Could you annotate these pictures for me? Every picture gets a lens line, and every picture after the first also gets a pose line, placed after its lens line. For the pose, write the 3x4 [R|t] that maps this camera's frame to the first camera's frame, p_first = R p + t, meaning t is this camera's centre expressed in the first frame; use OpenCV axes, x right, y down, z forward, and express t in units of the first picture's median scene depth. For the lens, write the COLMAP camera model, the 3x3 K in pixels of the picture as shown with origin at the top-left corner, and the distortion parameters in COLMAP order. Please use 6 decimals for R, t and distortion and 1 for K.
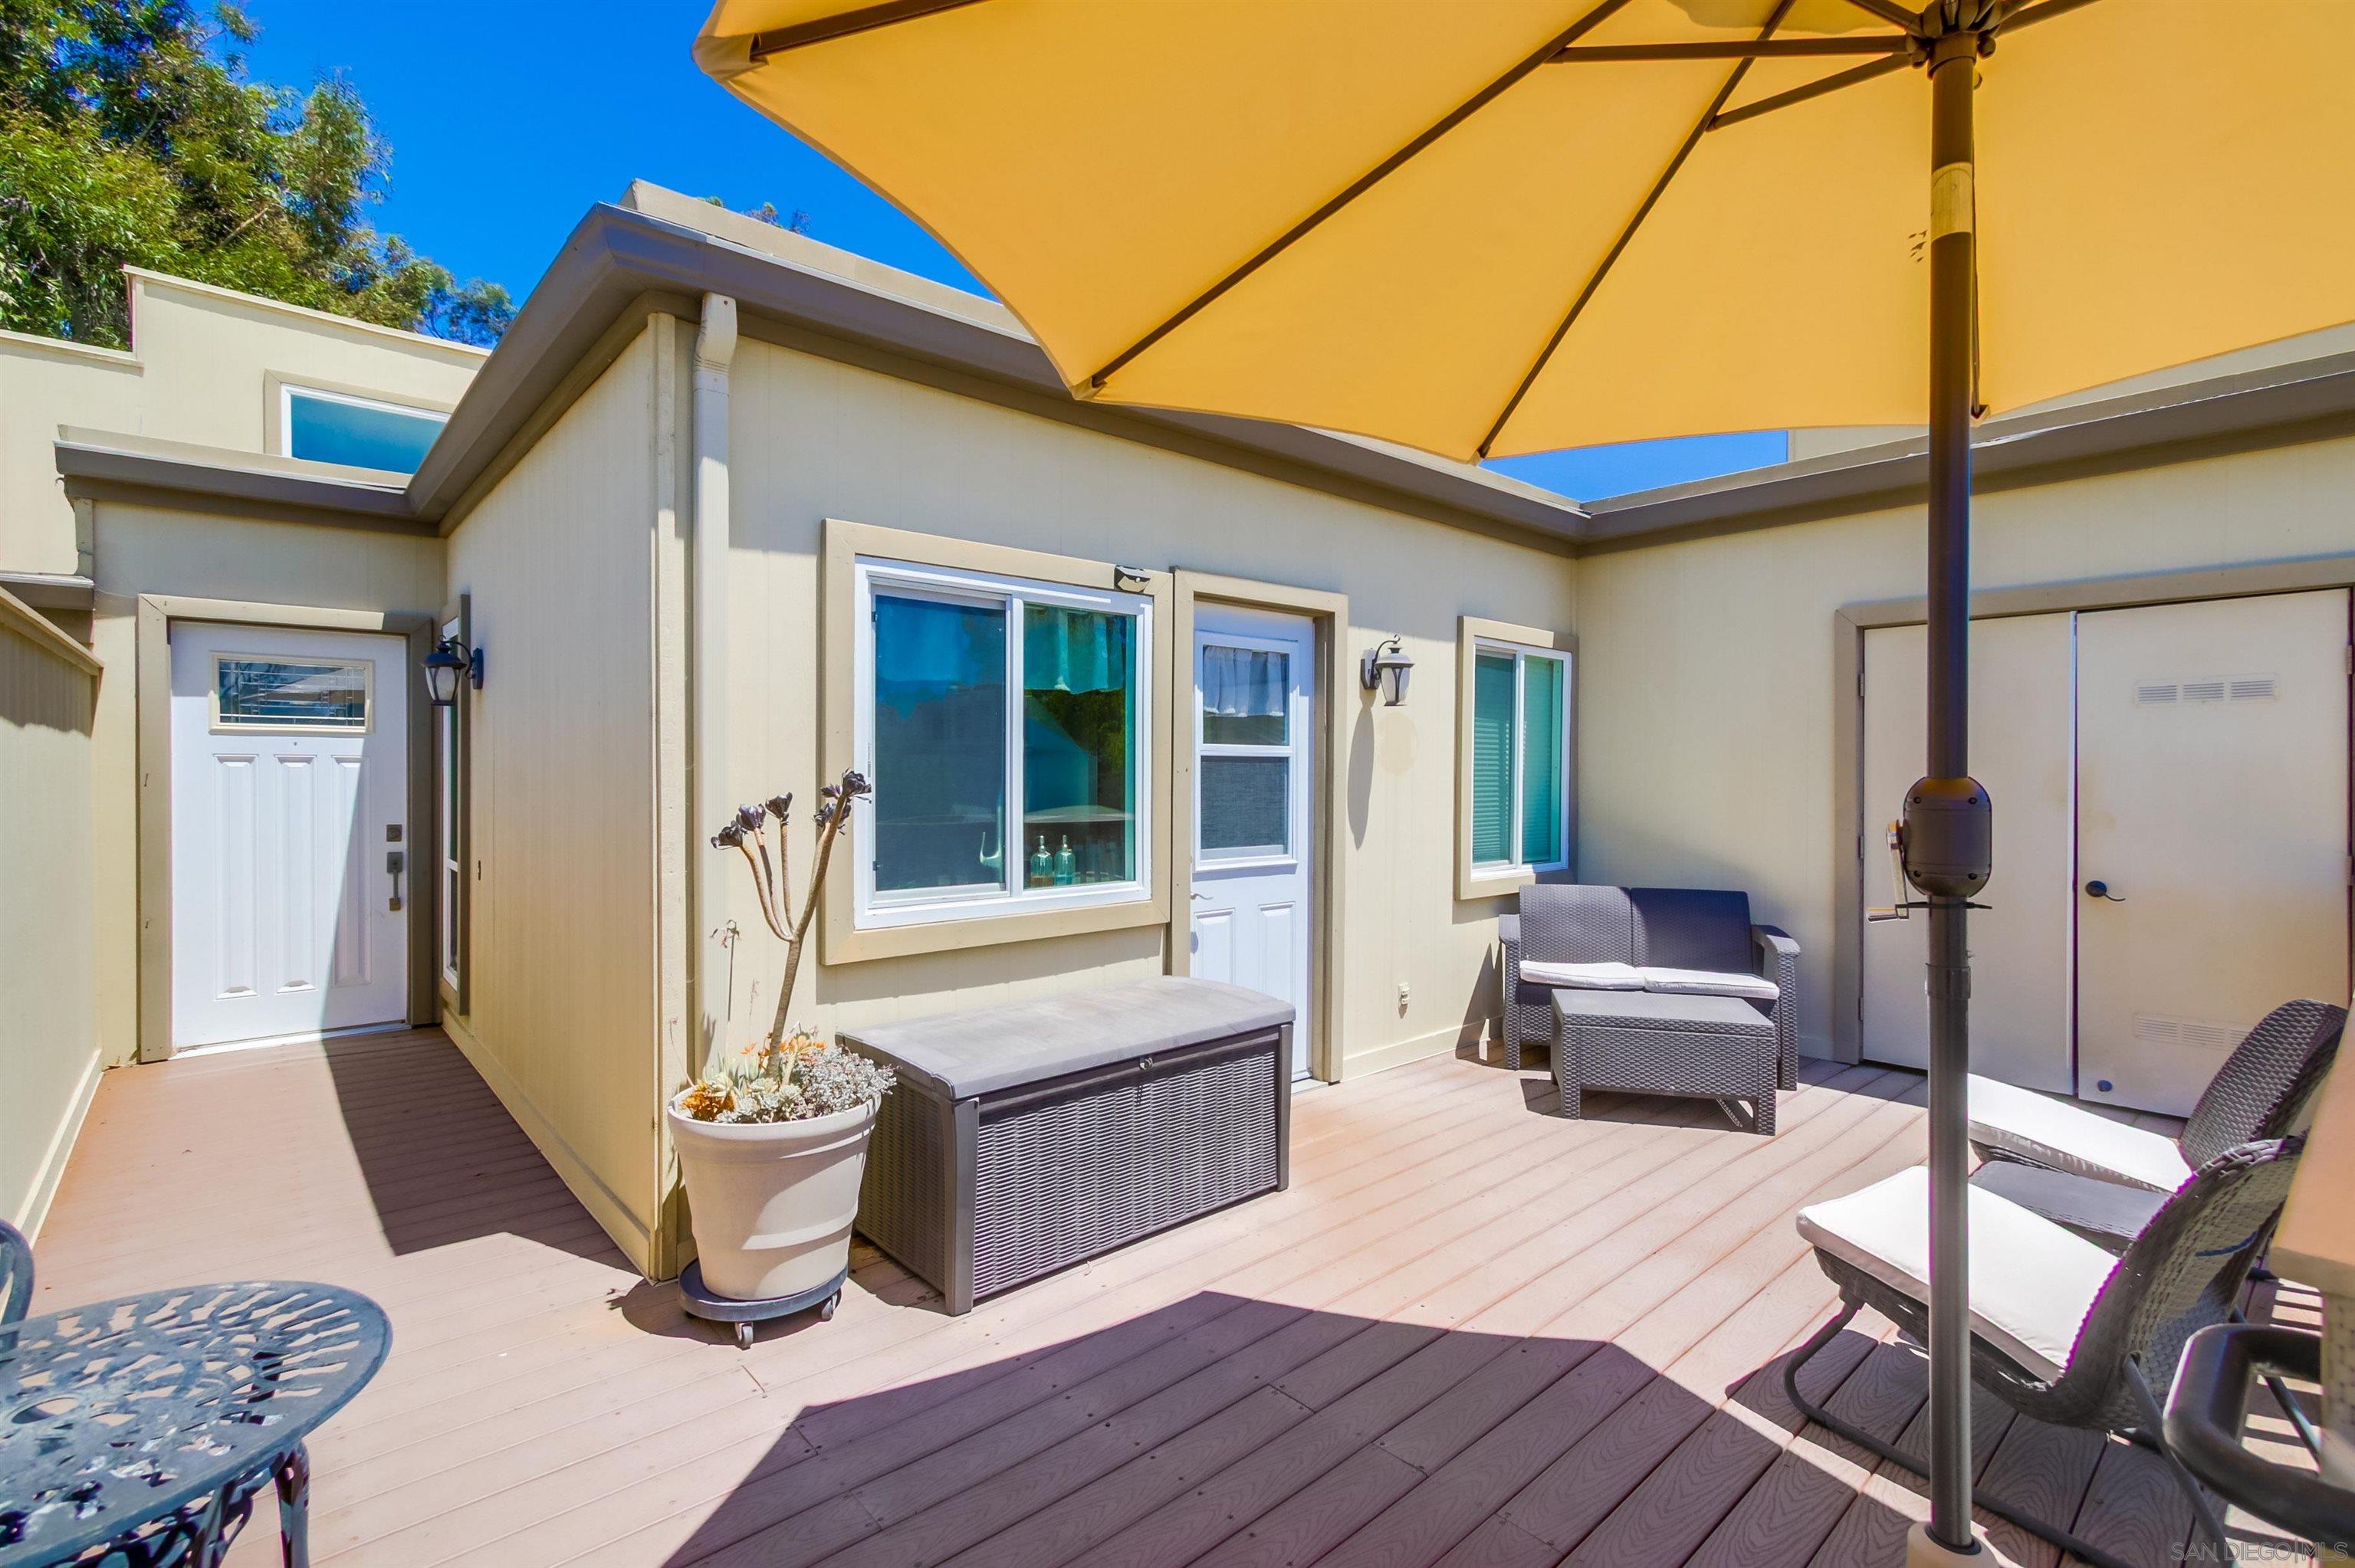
lens RADIAL K [[1089.5, 0, 1185.8], [0, 1089.5, 774.1], [0, 0, 1]] dist [0.004276, 0.002629]
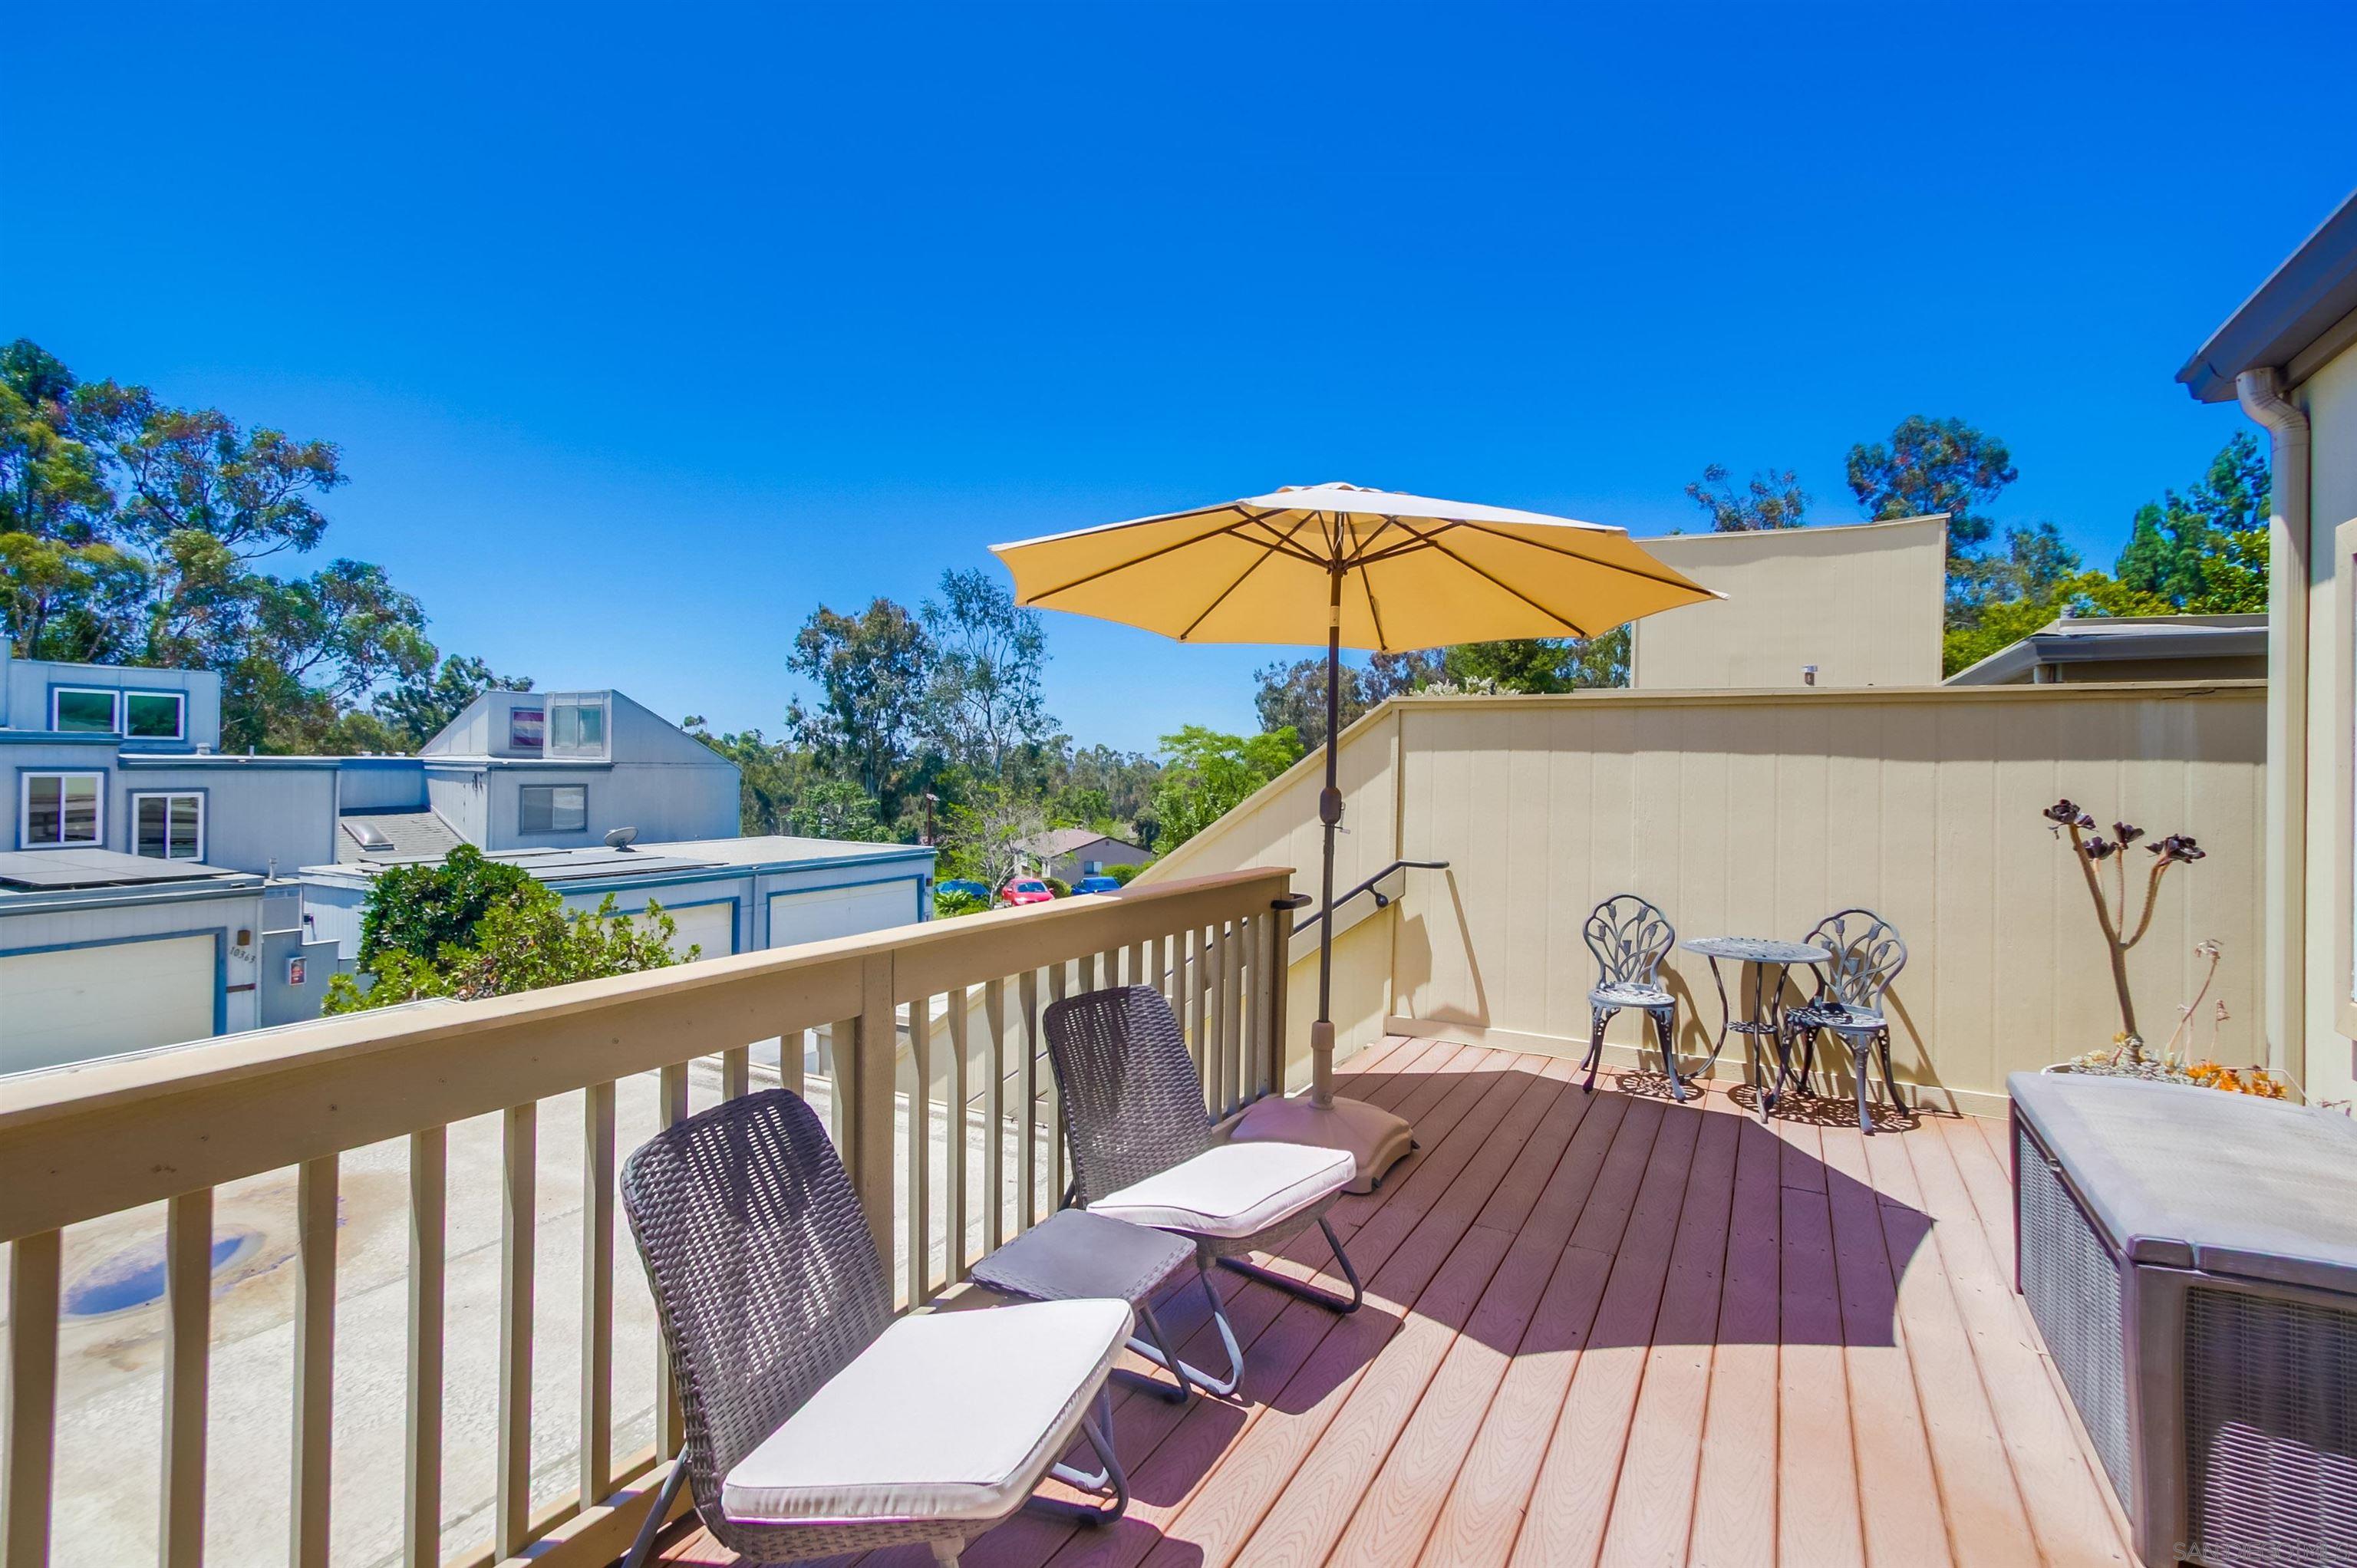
lens RADIAL K [[1090.5, 0, 1175.6], [0, 1090.5, 770.0], [0, 0, 1]] dist [0.004276, 0.002629]
pose [[-0.950889, -0.016925, -0.309069, 0.917572], [-0.020174, 0.999770, 0.007319, -0.033608], [0.308874, 0.013194, -0.951011, 1.689709]]
